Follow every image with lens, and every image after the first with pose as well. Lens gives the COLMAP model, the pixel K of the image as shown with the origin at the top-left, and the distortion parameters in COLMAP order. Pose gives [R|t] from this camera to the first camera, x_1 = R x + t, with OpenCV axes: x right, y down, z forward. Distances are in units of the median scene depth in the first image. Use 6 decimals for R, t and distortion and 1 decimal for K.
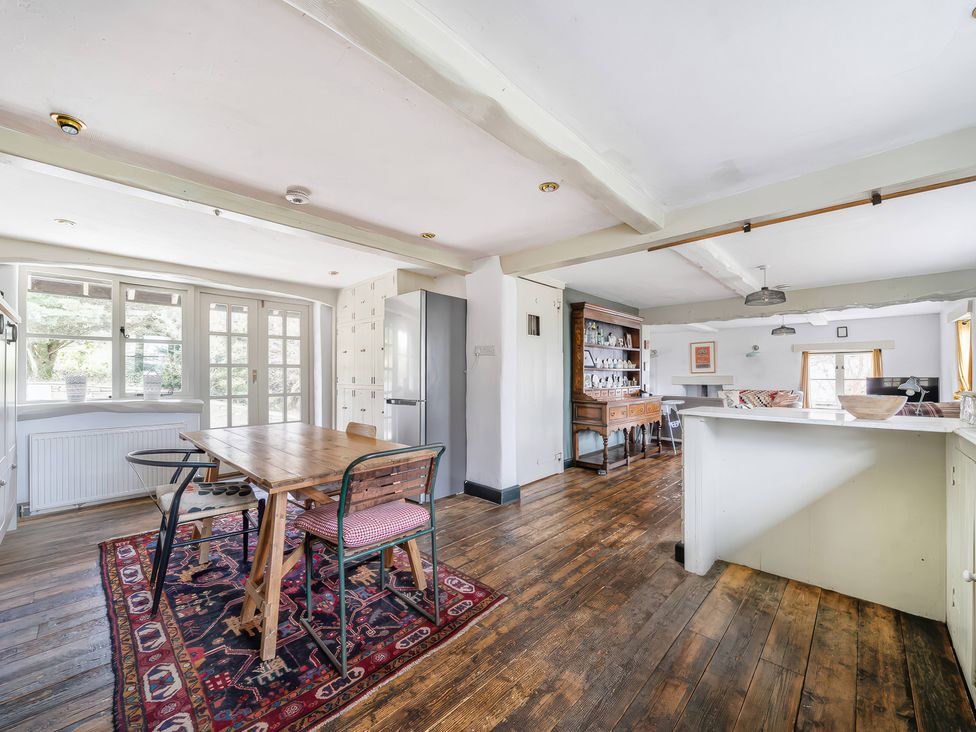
lens RADIAL K [[391.4, 0, 485.7], [0, 391.4, 374.8], [0, 0, 1]] dist [-0.012426, 0.000017]
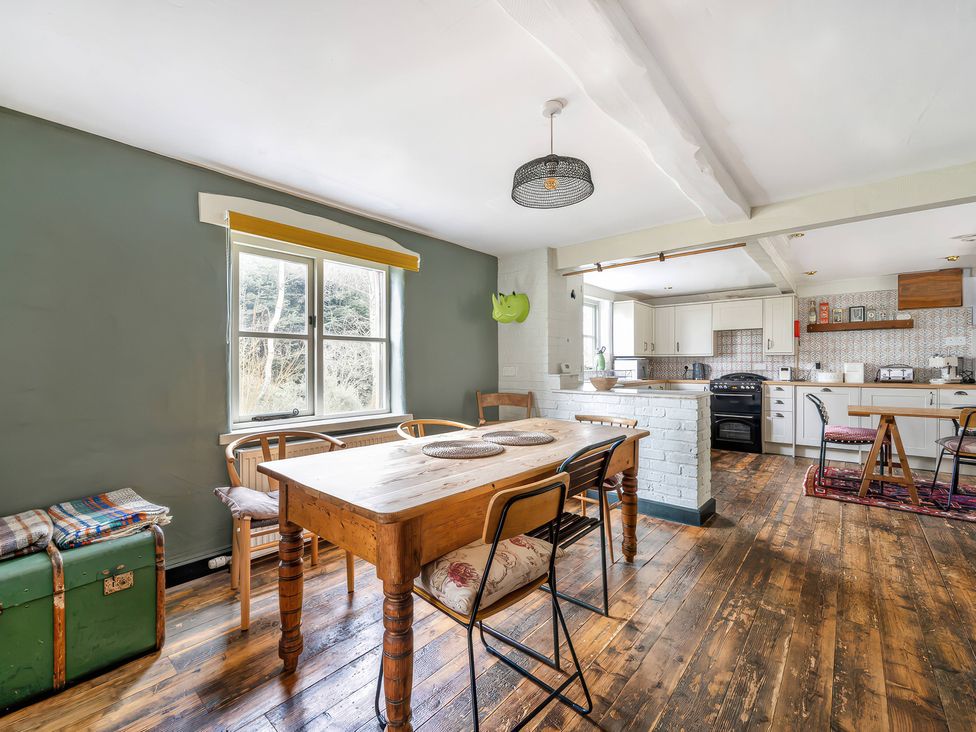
lens RADIAL K [[428.1, 0, 489.0], [0, 428.1, 367.3], [0, 0, 1]] dist [-0.000908, -0.000139]
pose [[-0.998023, 0.003077, -0.062782, 1.046090], [0.002863, 0.999990, 0.003499, 0.000222], [0.062792, 0.003312, -0.998021, 1.875834]]
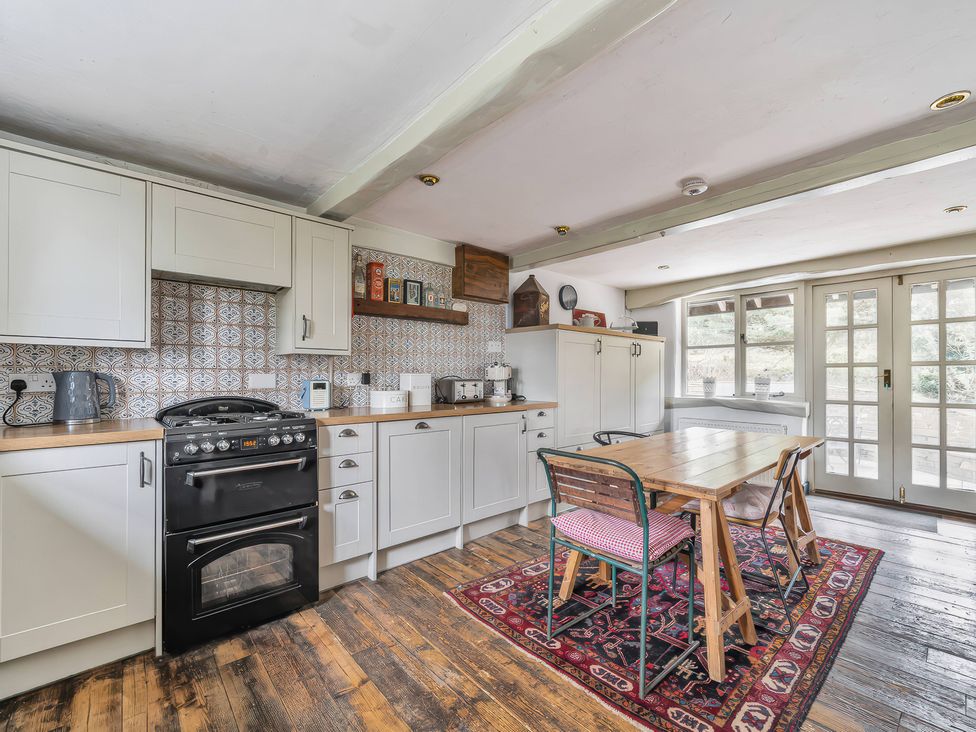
lens RADIAL K [[421.9, 0, 493.8], [0, 421.9, 375.8], [0, 0, 1]] dist [-0.002114, -0.000419]
pose [[-0.079820, -0.000173, -0.996809, 0.442215], [0.000571, 1.000000, -0.000219, -0.001275], [0.996809, -0.000587, -0.079820, 0.461897]]
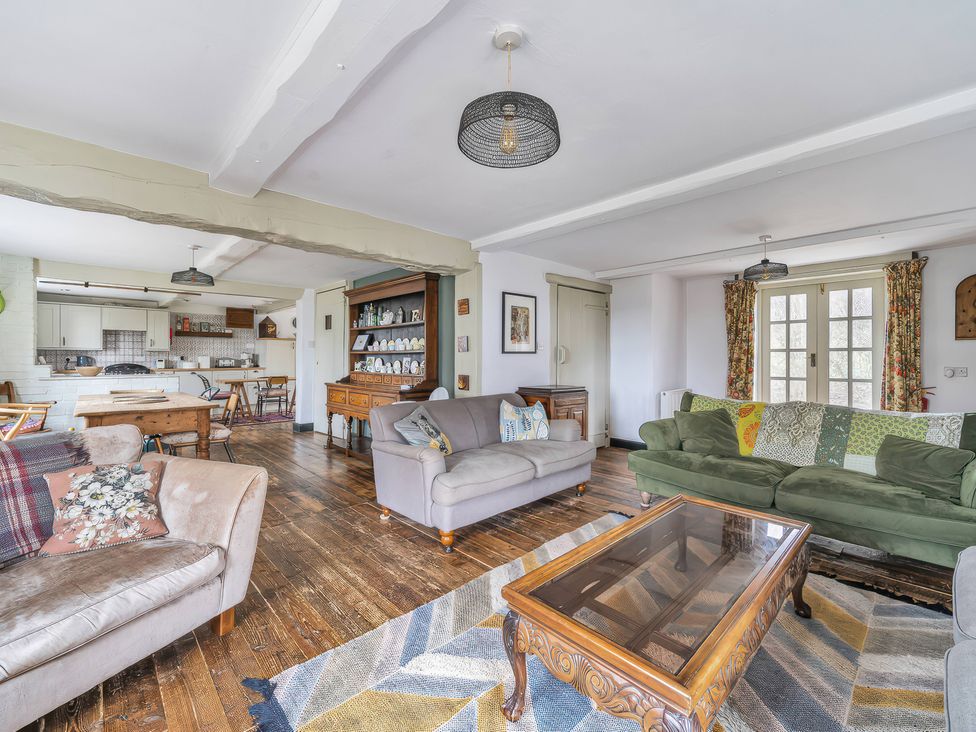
lens RADIAL K [[413.8, 0, 487.7], [0, 413.8, 356.6], [0, 0, 1]] dist [0.000384, 0.000050]
pose [[-0.047407, -0.001449, -0.998875, 2.188230], [-0.000614, 0.999999, -0.001421, -0.003441], [0.998875, 0.000546, -0.047407, 2.289308]]
